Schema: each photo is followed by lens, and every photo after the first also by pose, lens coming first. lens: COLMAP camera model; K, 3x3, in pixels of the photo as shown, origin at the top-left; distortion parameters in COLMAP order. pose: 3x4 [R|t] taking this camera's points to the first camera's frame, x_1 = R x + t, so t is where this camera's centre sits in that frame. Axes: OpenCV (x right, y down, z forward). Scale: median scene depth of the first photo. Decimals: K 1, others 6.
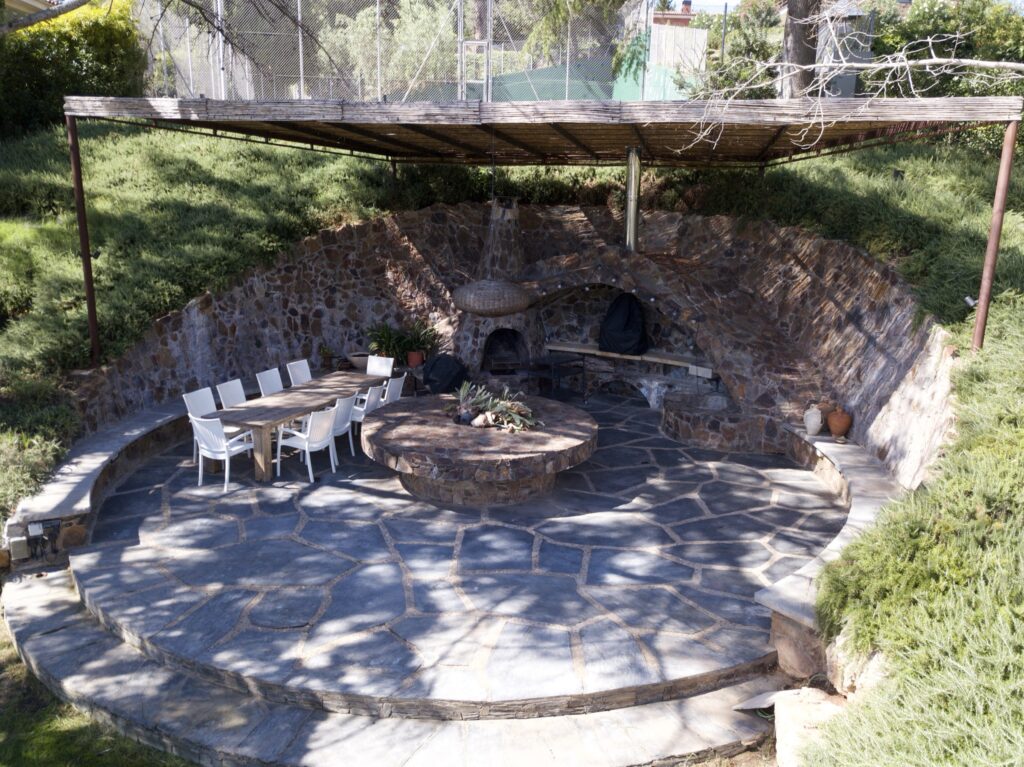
lens RADIAL K [[761.0, 0, 512.0], [0, 761.0, 383.5], [0, 0, 1]] dist [-0.040534, 0.035595]
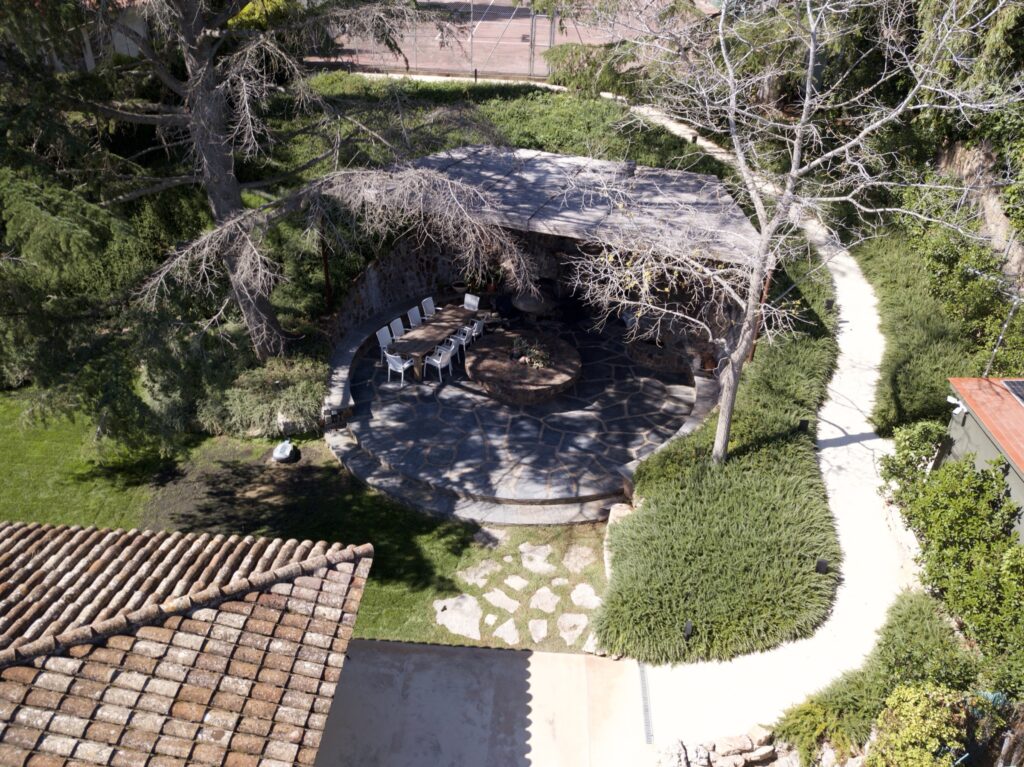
lens RADIAL K [[785.5, 0, 512.0], [0, 785.5, 383.5], [0, 0, 1]] dist [0.006234, -0.001155]
pose [[0.994624, 0.069289, -0.076958, 0.118818], [-0.039097, 0.939426, 0.340516, -0.759684], [0.095890, -0.335677, 0.937084, -1.252593]]
